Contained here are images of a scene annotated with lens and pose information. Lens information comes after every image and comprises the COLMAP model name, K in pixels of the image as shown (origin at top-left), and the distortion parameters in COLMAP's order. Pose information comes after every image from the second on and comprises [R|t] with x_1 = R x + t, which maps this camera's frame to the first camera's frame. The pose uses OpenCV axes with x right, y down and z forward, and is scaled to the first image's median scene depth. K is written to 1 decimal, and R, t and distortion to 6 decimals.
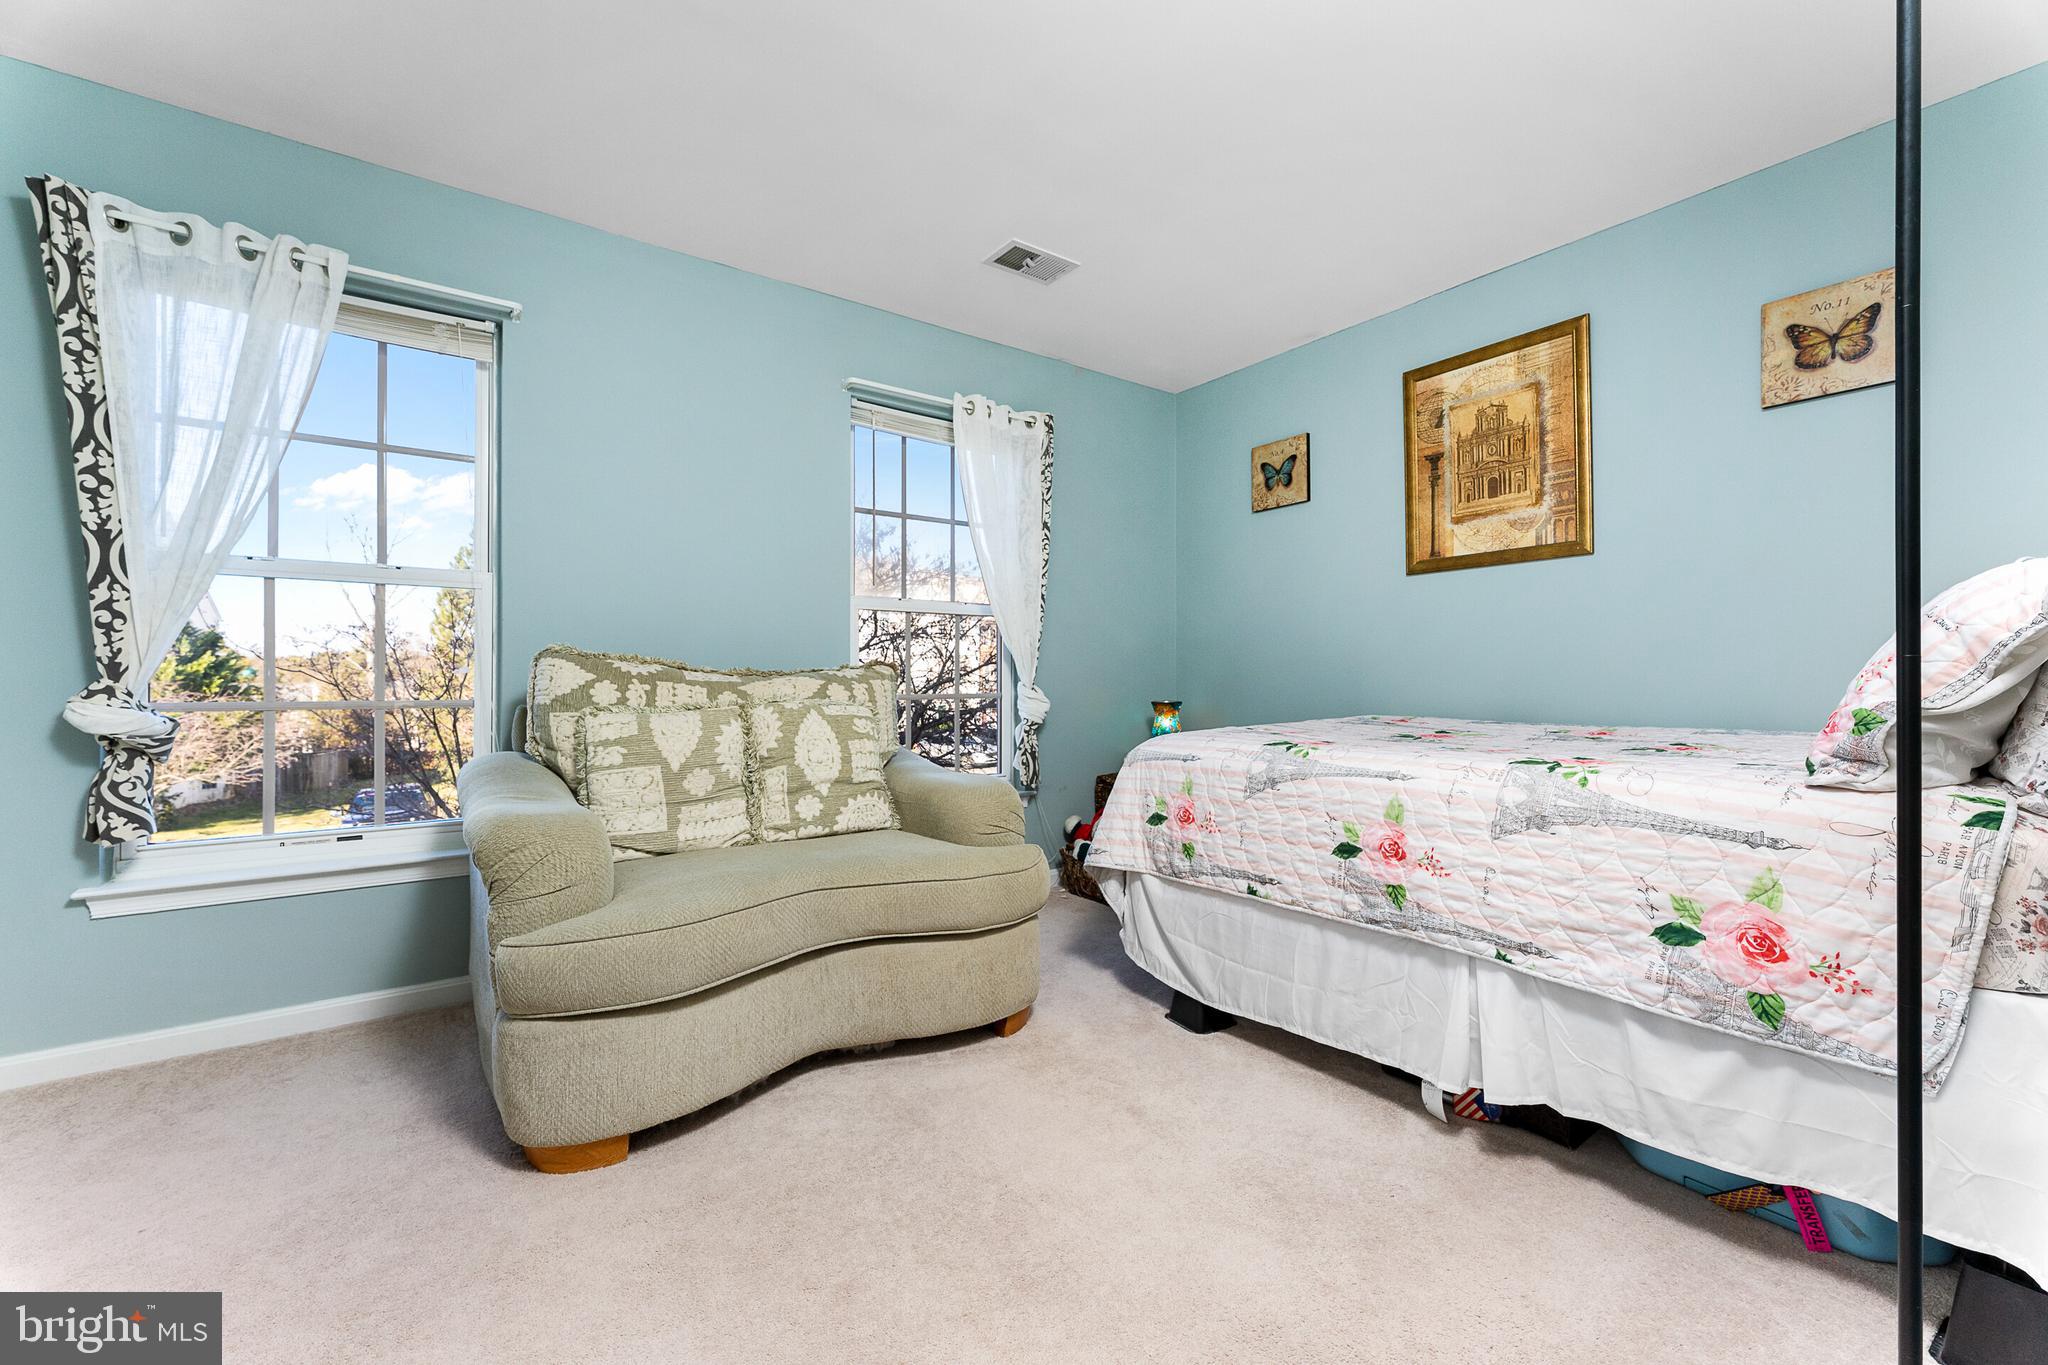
lens RADIAL K [[827.9, 0, 1034.2], [0, 827.9, 673.6], [0, 0, 1]] dist [0.002090, -0.000282]
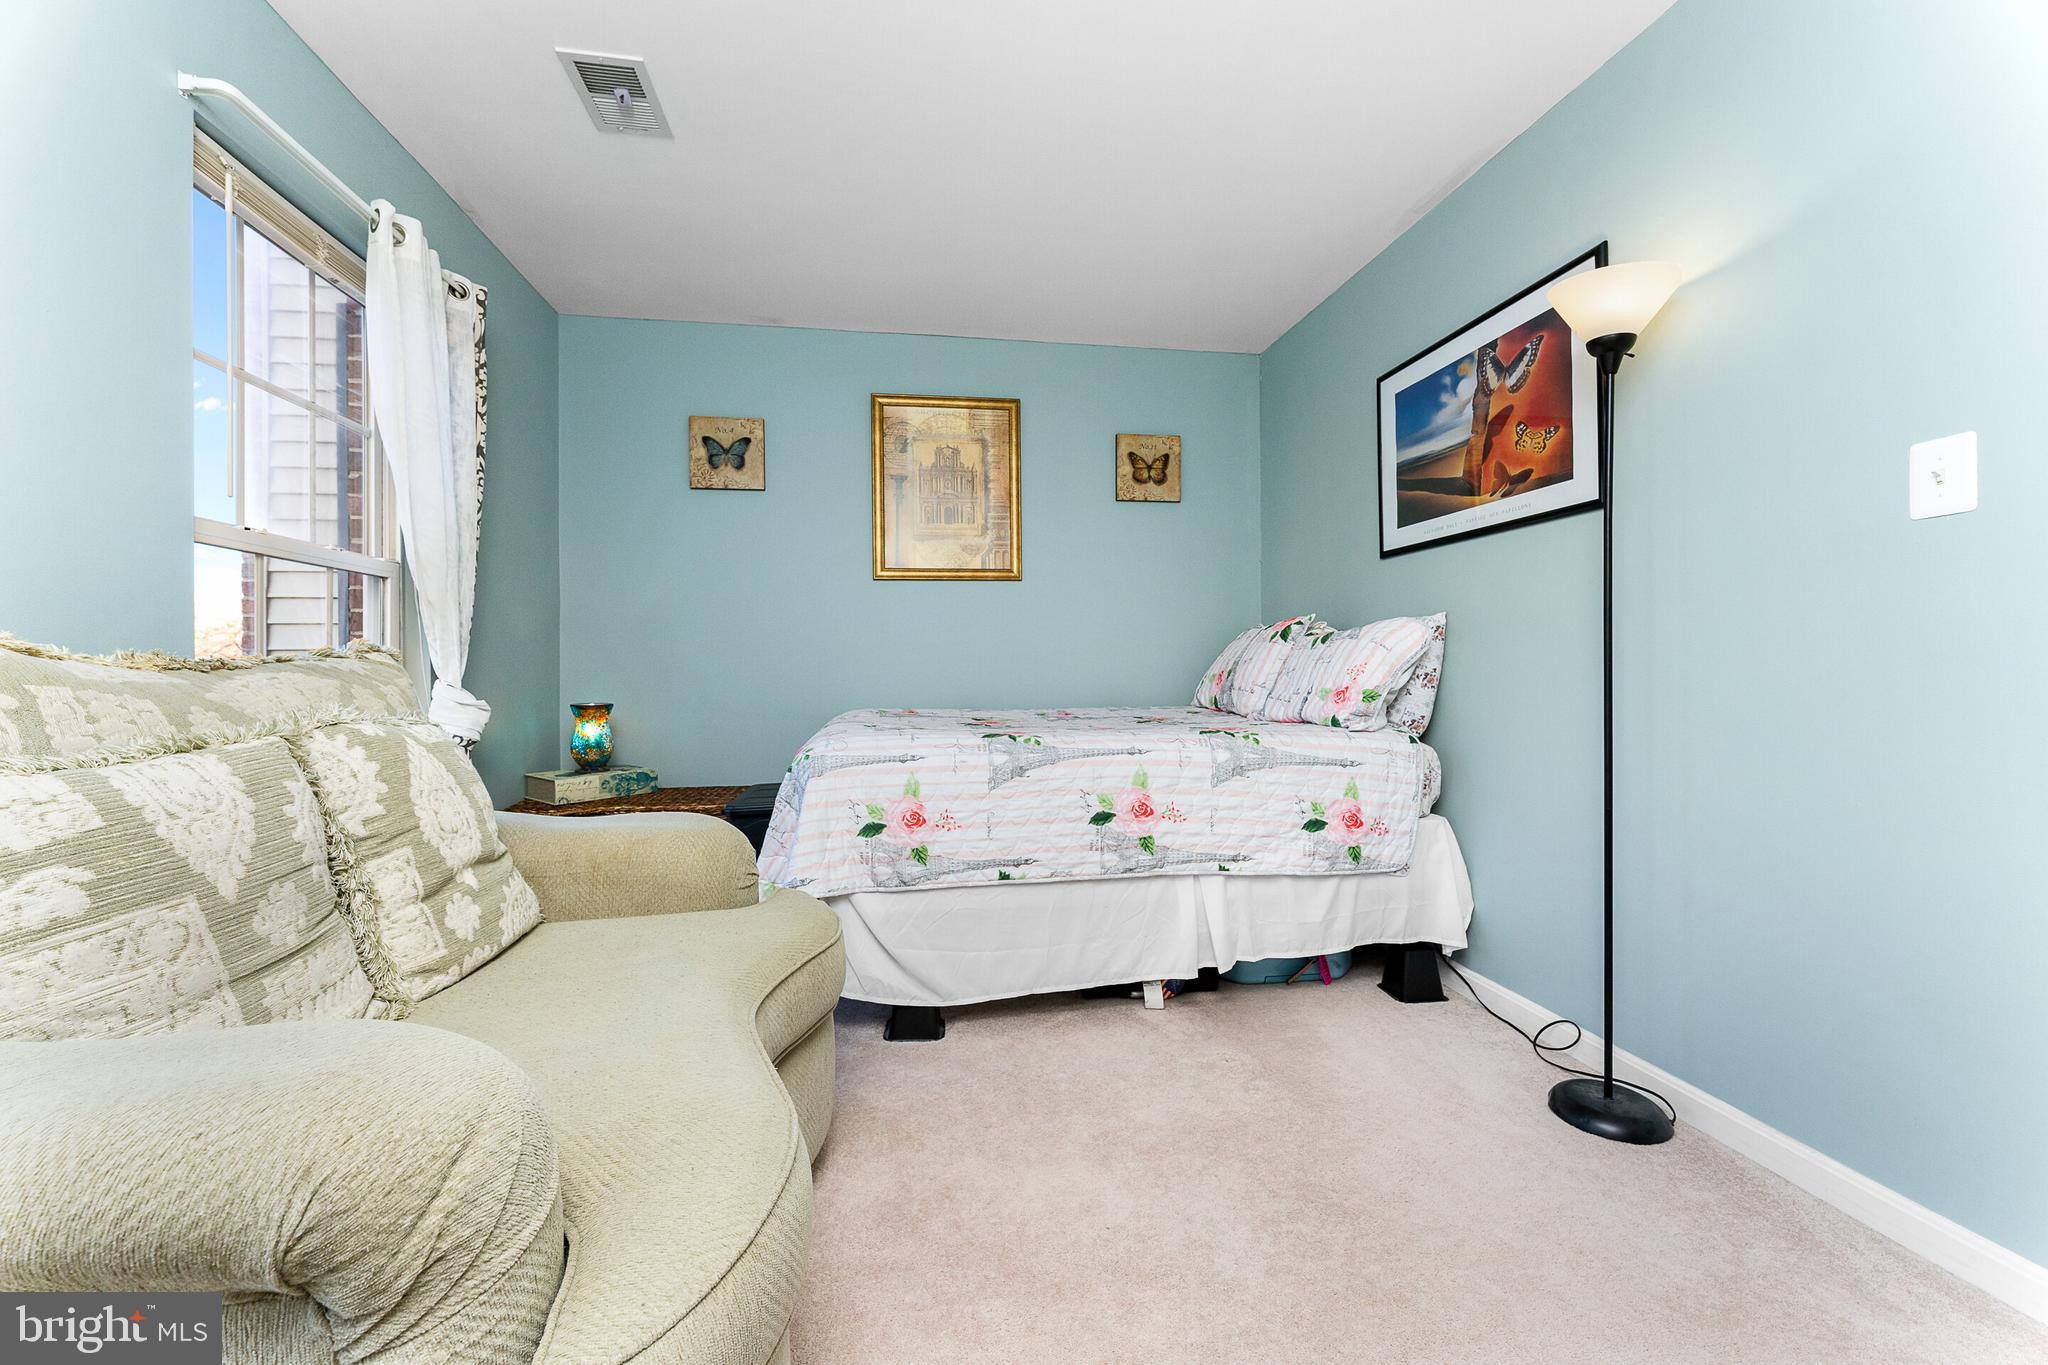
lens RADIAL K [[827.9, 0, 1034.0], [0, 827.9, 673.3], [0, 0, 1]] dist [0.002090, -0.000282]
pose [[0.462479, -0.000424, 0.886630, -0.587296], [-0.003422, 0.999992, 0.002263, 0.001646], [-0.886624, -0.004080, 0.462474, 0.430792]]
